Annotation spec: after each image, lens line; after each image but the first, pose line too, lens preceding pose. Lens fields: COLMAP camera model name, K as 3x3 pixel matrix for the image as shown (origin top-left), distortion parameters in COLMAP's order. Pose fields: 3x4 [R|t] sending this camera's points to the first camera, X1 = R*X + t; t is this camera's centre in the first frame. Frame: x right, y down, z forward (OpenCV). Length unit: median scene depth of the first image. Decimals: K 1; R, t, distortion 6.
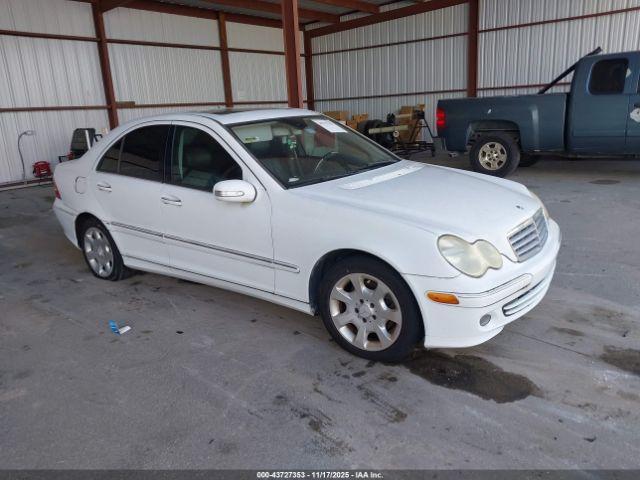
lens RADIAL K [[493.1, 0, 324.4], [0, 493.1, 240.4], [0, 0, 1]] dist [0.001237, 0.022565]
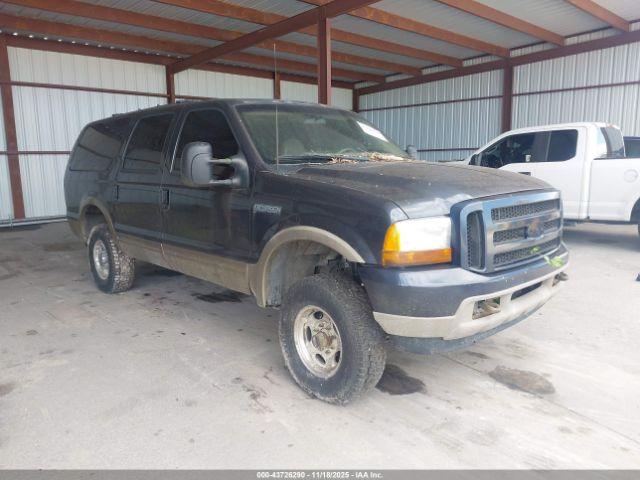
lens RADIAL K [[493.1, 0, 320.1], [0, 493.1, 241.6], [0, 0, 1]] dist [0.001237, 0.022565]
pose [[0.990837, 0.059060, -0.121467, 0.156565], [-0.069615, 0.993983, -0.084569, 0.022367], [0.115741, 0.092250, 0.988986, -0.202354]]
